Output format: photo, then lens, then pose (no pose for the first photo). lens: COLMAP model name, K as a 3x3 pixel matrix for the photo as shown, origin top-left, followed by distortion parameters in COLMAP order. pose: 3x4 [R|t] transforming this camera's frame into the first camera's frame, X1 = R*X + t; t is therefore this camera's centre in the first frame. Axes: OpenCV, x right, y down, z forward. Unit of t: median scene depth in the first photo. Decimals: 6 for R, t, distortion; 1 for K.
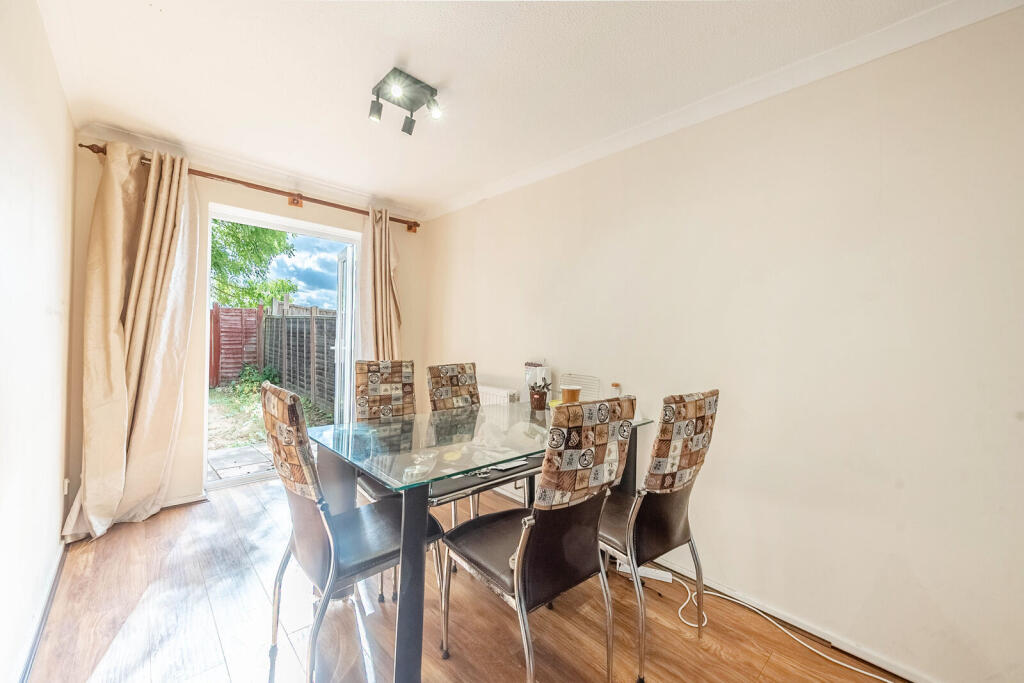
lens RADIAL K [[393.9, 0, 512.0], [0, 393.9, 341.5], [0, 0, 1]] dist [0.000249, -0.000007]
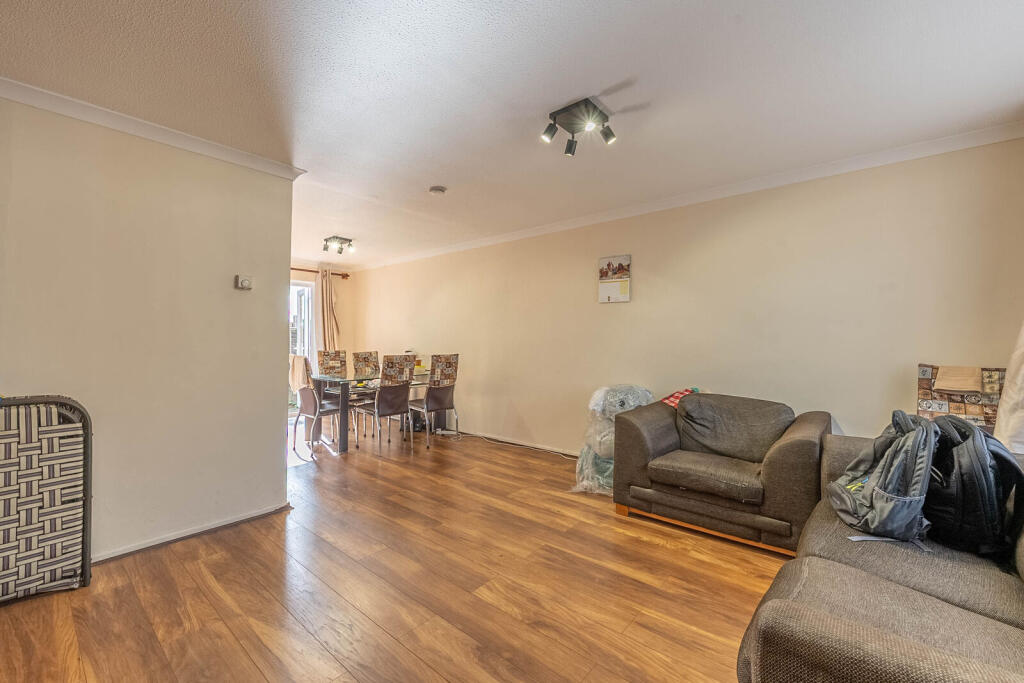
lens RADIAL K [[393.9, 0, 512.0], [0, 393.9, 341.5], [0, 0, 1]] dist [0.000249, -0.000007]
pose [[0.990969, -0.029209, 0.130868, 0.371500], [0.030436, 0.999509, -0.007386, 0.044708], [-0.130588, 0.011302, 0.991372, -1.254126]]
